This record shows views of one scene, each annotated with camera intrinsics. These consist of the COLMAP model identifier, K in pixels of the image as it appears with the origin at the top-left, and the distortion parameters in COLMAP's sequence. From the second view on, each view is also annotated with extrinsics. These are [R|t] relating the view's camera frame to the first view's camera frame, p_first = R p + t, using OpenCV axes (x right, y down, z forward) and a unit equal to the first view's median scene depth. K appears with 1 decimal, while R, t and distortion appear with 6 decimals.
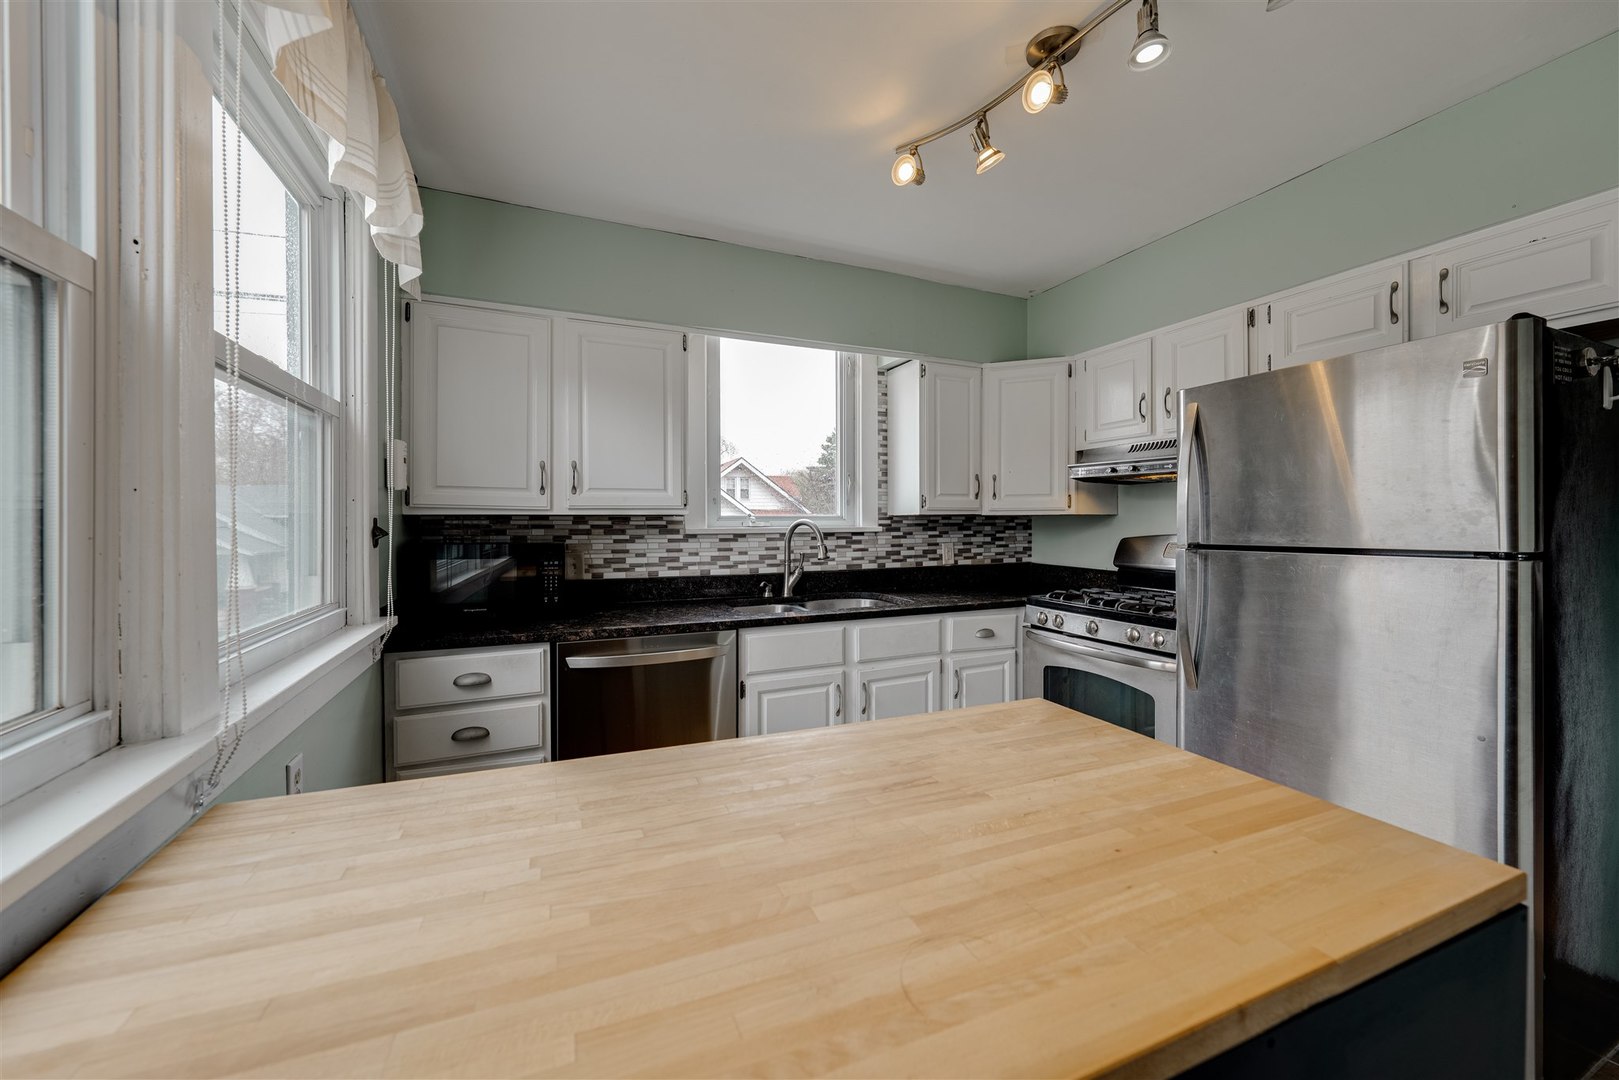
lens RADIAL K [[627.4, 0, 817.9], [0, 627.4, 525.6], [0, 0, 1]] dist [-0.001014, 0.000027]
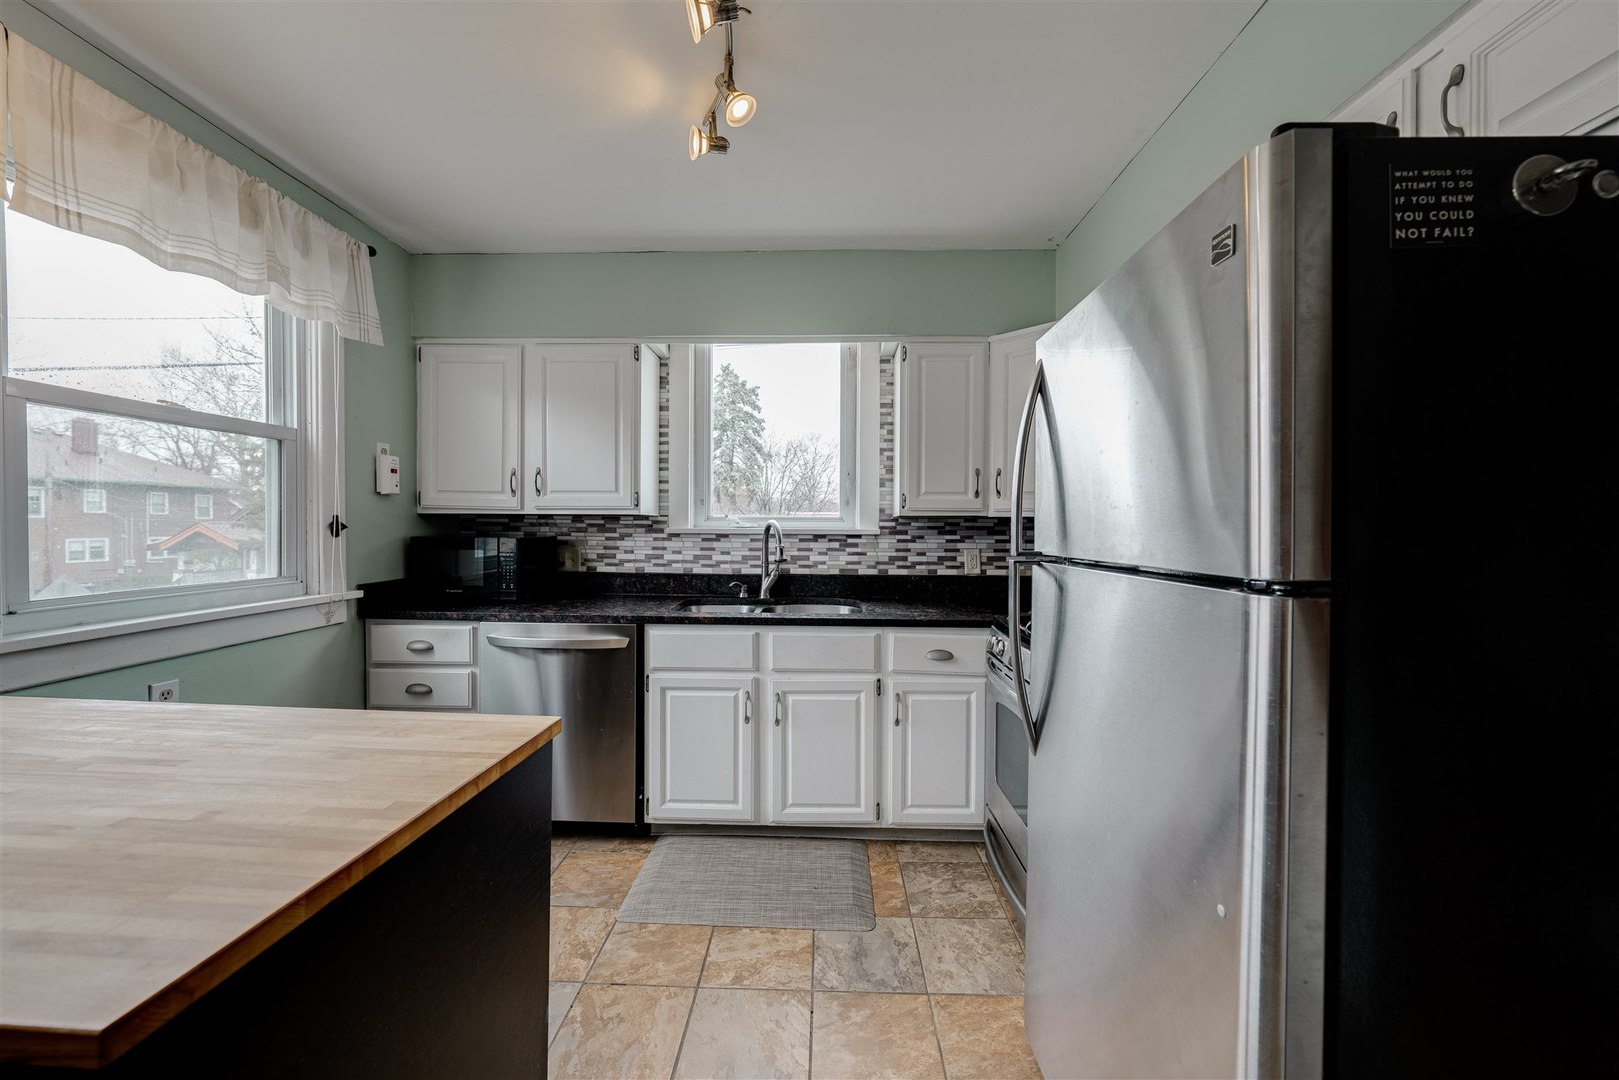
lens RADIAL K [[627.4, 0, 806.0], [0, 627.4, 536.6], [0, 0, 1]] dist [-0.001014, 0.000027]
pose [[0.898809, 0.020355, -0.437868, 0.463927], [-0.012963, 0.999719, 0.019865, -0.004876], [0.438149, -0.012179, 0.898820, 0.147547]]
